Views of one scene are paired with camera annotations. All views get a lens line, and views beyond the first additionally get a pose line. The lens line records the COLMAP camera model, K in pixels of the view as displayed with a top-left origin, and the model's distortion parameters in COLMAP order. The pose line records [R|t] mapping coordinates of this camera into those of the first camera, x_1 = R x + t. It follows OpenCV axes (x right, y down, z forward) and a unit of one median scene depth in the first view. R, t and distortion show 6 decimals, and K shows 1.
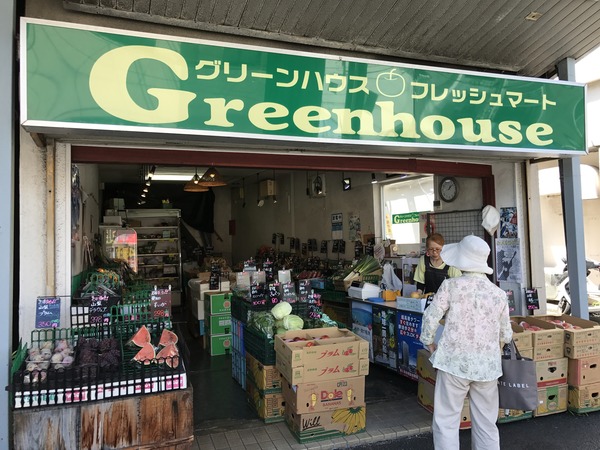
lens RADIAL K [[494.4, 0, 297.3], [0, 494.4, 224.0], [0, 0, 1]] dist [0.050160, -0.047172]
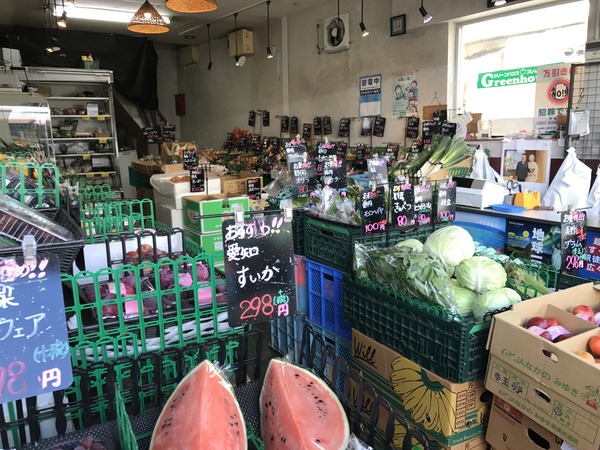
lens RADIAL K [[494.4, 0, 301.1], [0, 494.4, 222.0], [0, 0, 1]] dist [0.050160, -0.047172]
pose [[0.984631, -0.021573, 0.173312, -0.154546], [-0.014805, 0.978460, 0.205905, 0.041090], [-0.174021, -0.205306, 0.963102, 0.385509]]
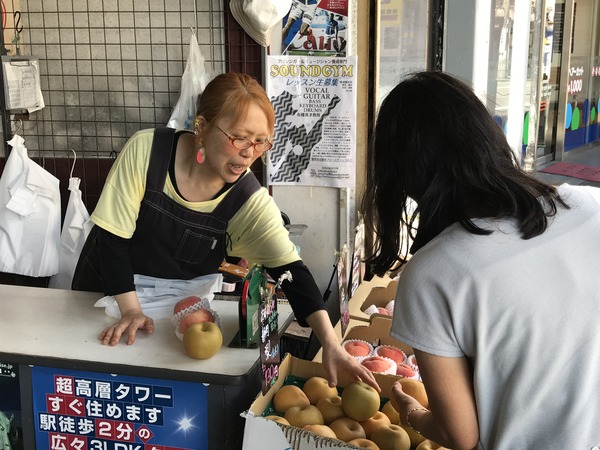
lens RADIAL K [[775.0, 0, 298.7], [0, 775.0, 226.7], [0, 0, 1]] dist [0.007757, 0.000000]
pose [[0.599687, -0.163502, 0.783354, -0.002217], [-0.037240, 0.972142, 0.231415, 0.015050], [-0.799368, -0.167949, 0.576892, 0.516893]]
